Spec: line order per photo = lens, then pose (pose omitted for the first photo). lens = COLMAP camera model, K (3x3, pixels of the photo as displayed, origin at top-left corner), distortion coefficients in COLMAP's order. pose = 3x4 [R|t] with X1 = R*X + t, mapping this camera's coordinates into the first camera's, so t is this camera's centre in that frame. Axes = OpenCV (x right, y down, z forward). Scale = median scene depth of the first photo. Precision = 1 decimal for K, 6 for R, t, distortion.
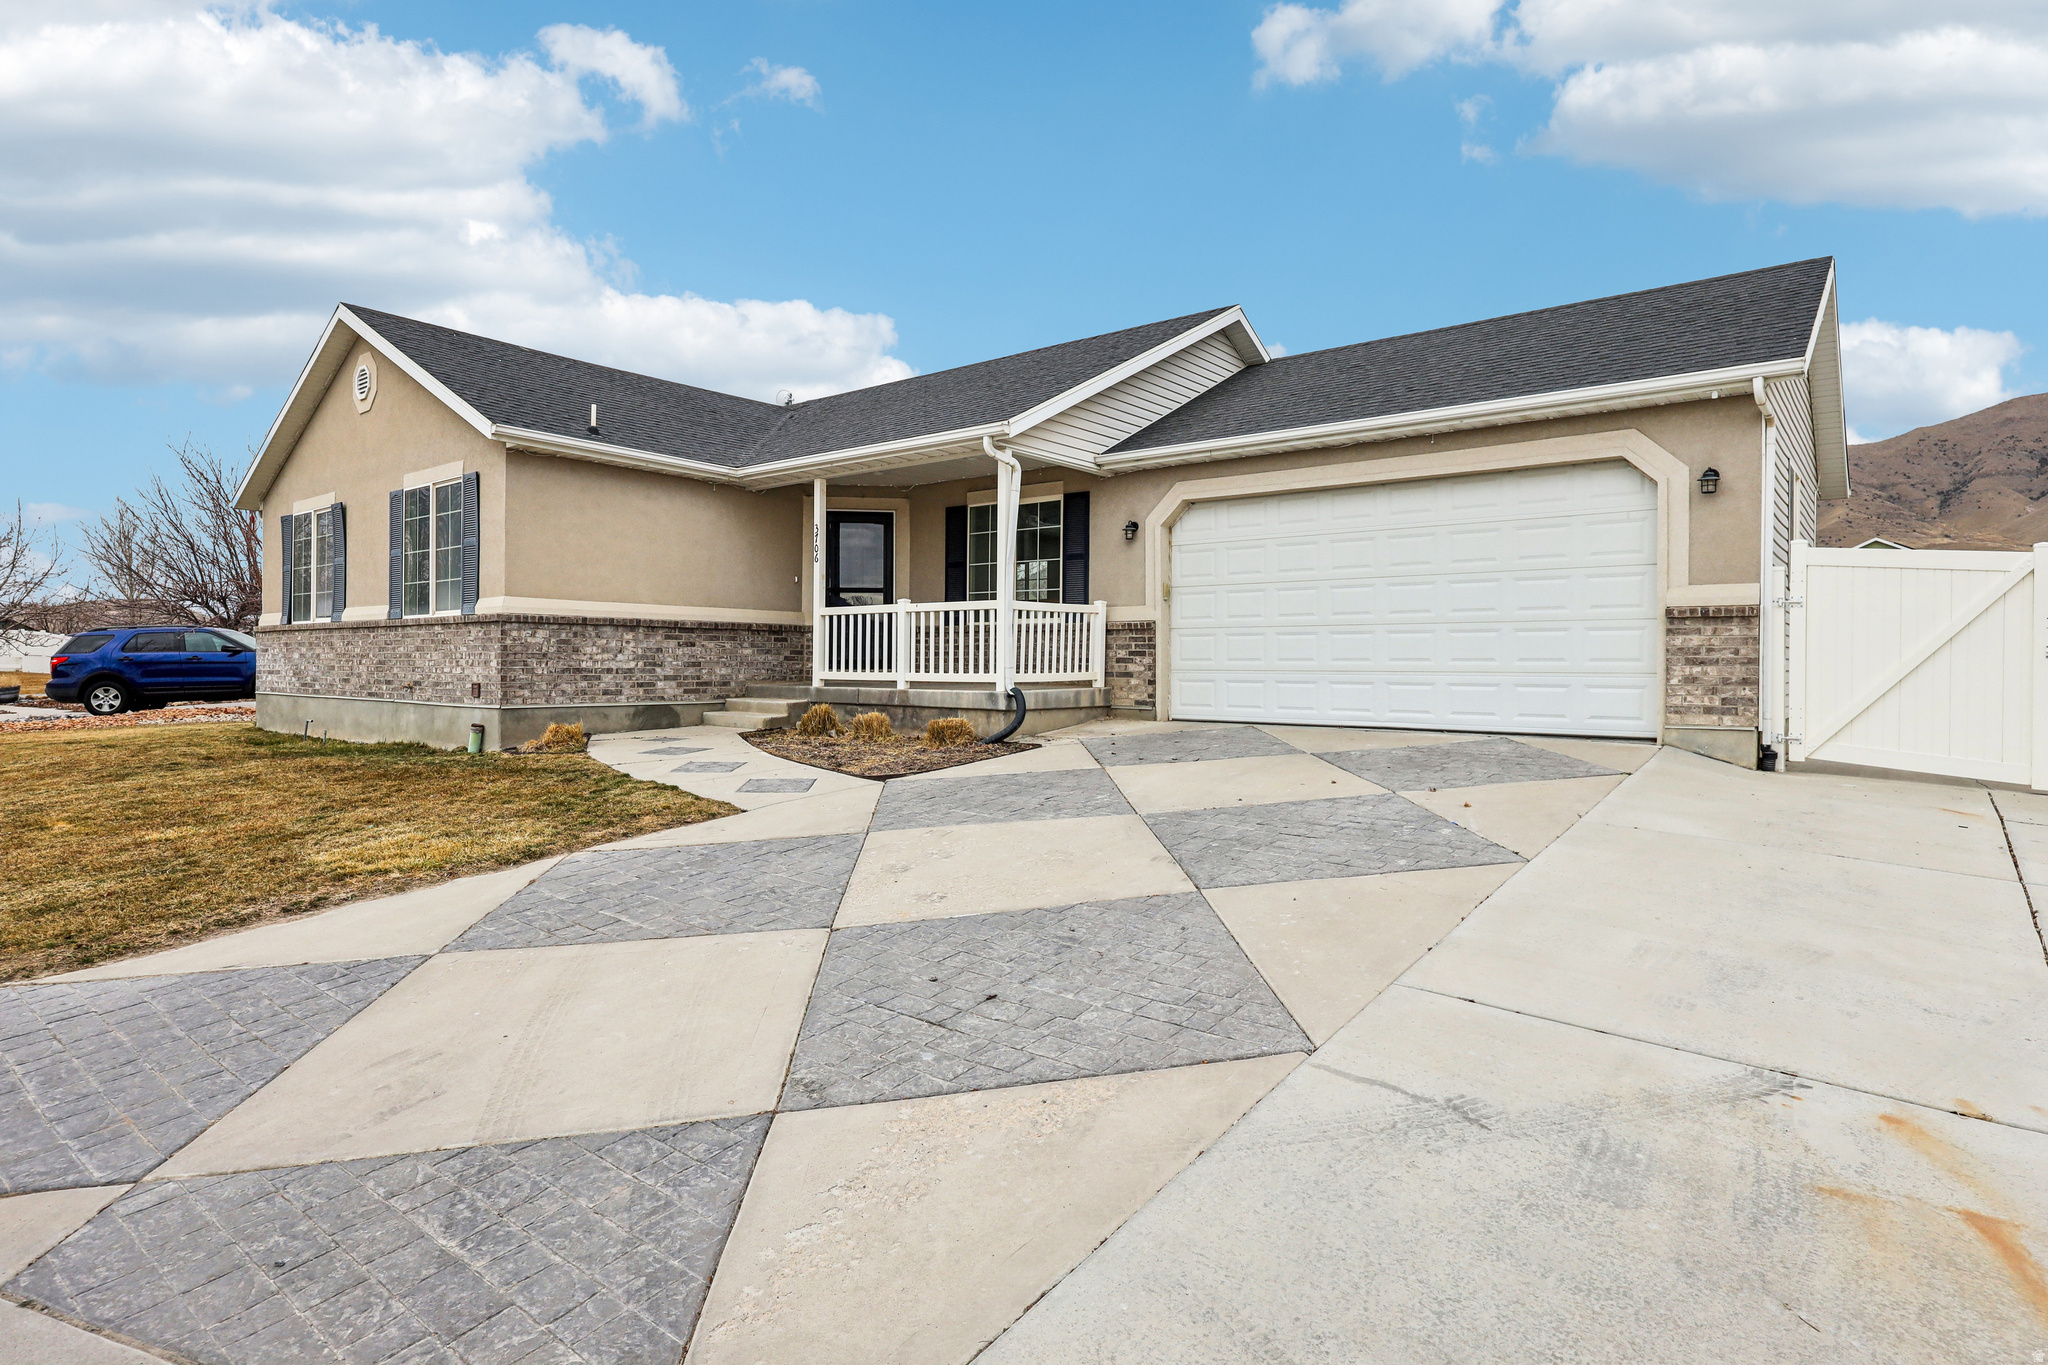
lens RADIAL K [[1136.9, 0, 1023.6], [0, 1136.9, 671.9], [0, 0, 1]] dist [0.003359, 0.000073]
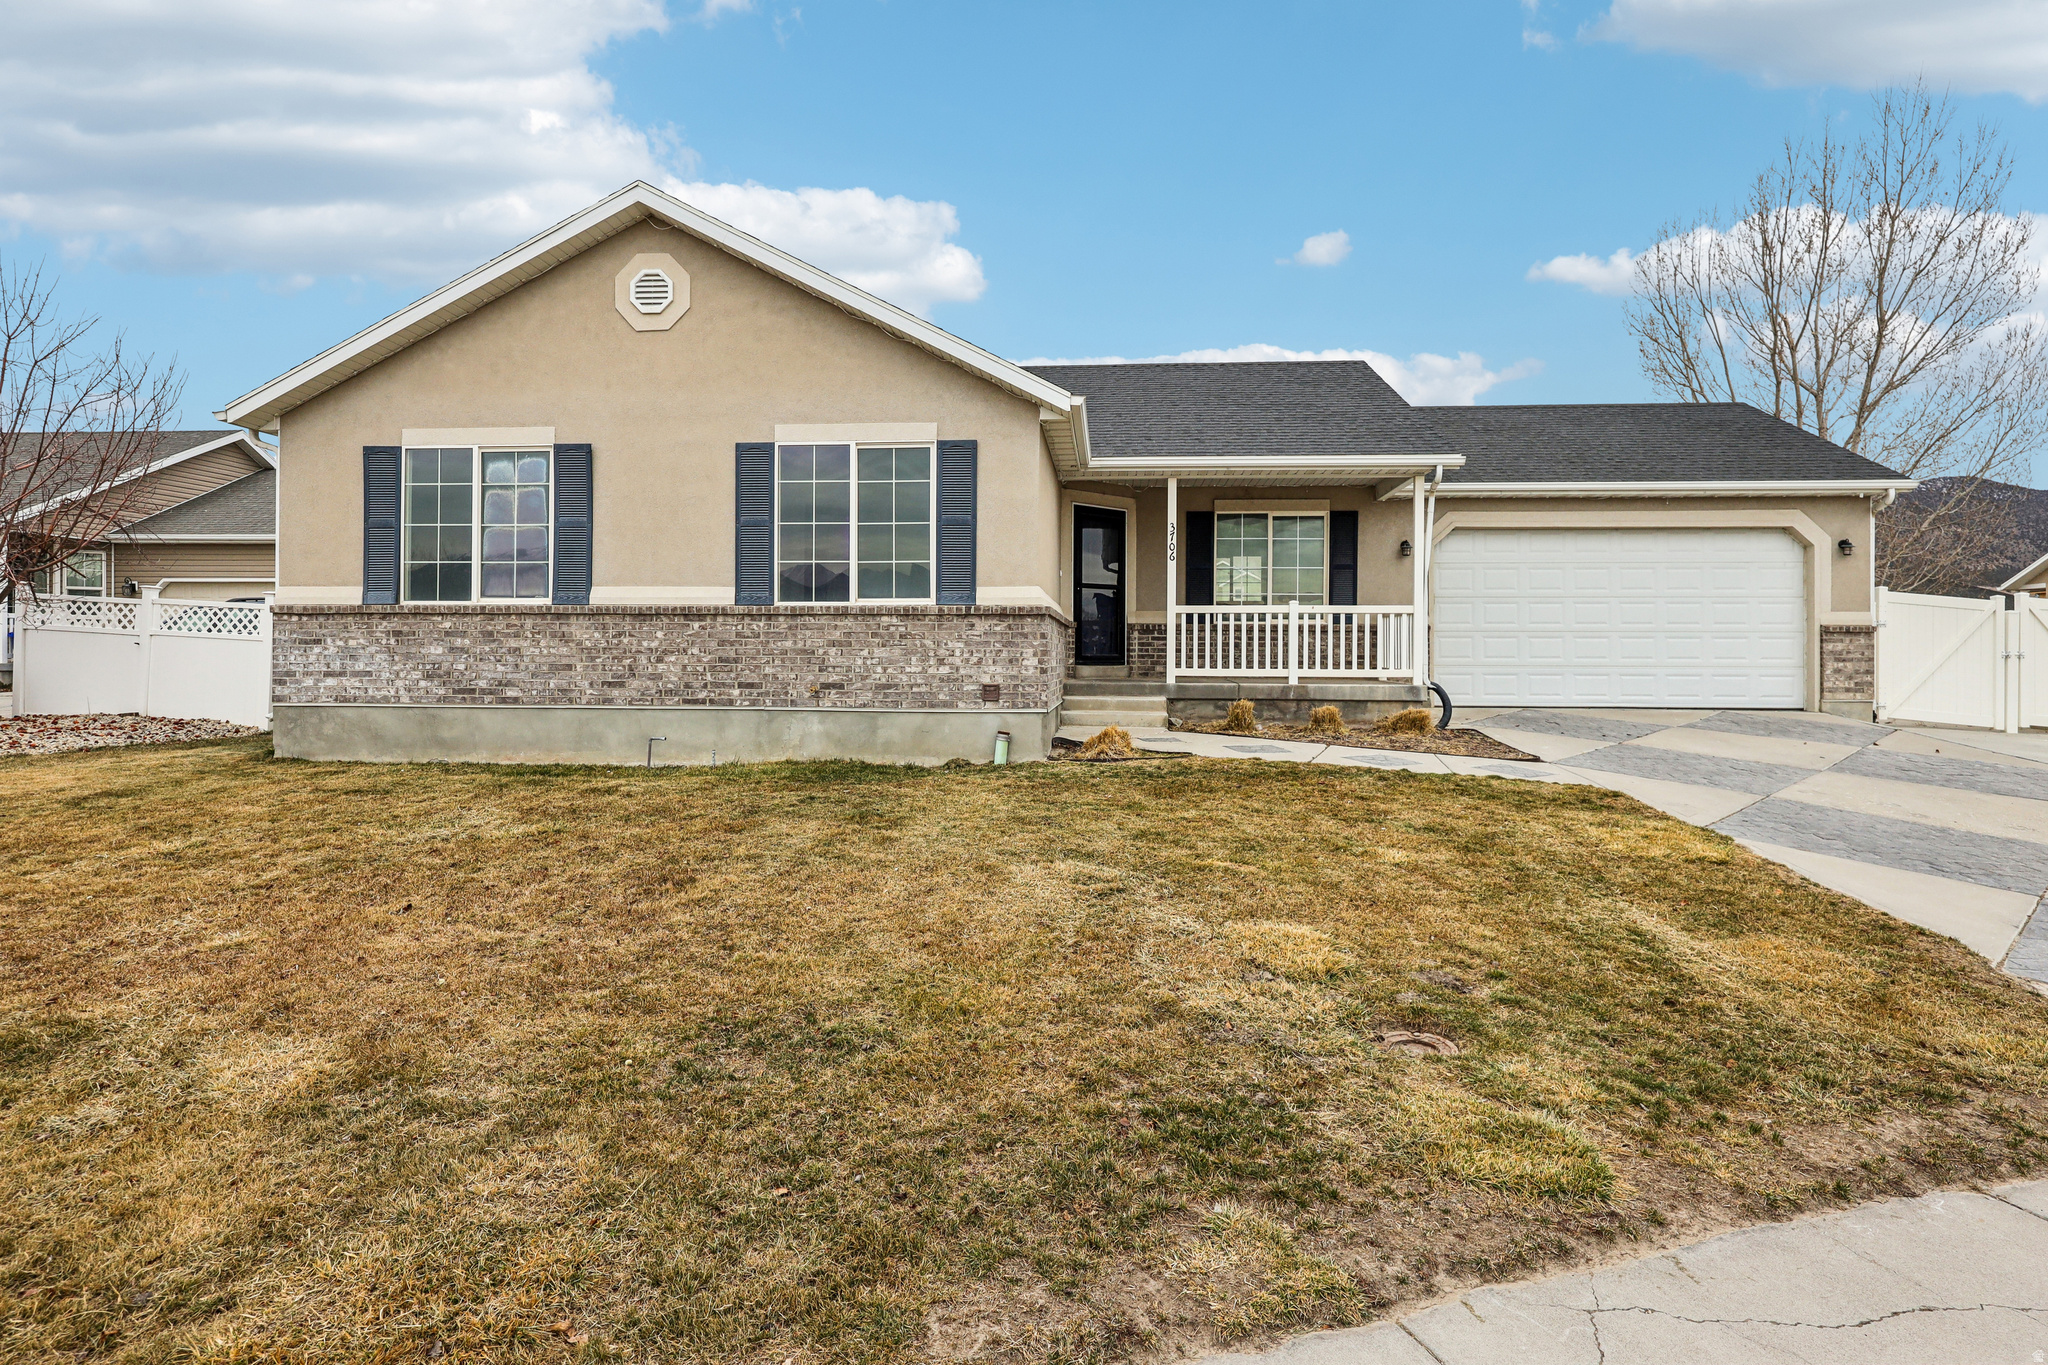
lens RADIAL K [[1136.9, 0, 1017.4], [0, 1136.9, 677.9], [0, 0, 1]] dist [0.003359, 0.000073]
pose [[0.810460, -0.011076, 0.585690, -0.972329], [0.002781, 0.999883, 0.015061, -0.008172], [-0.585788, -0.010578, 0.810395, 0.284357]]
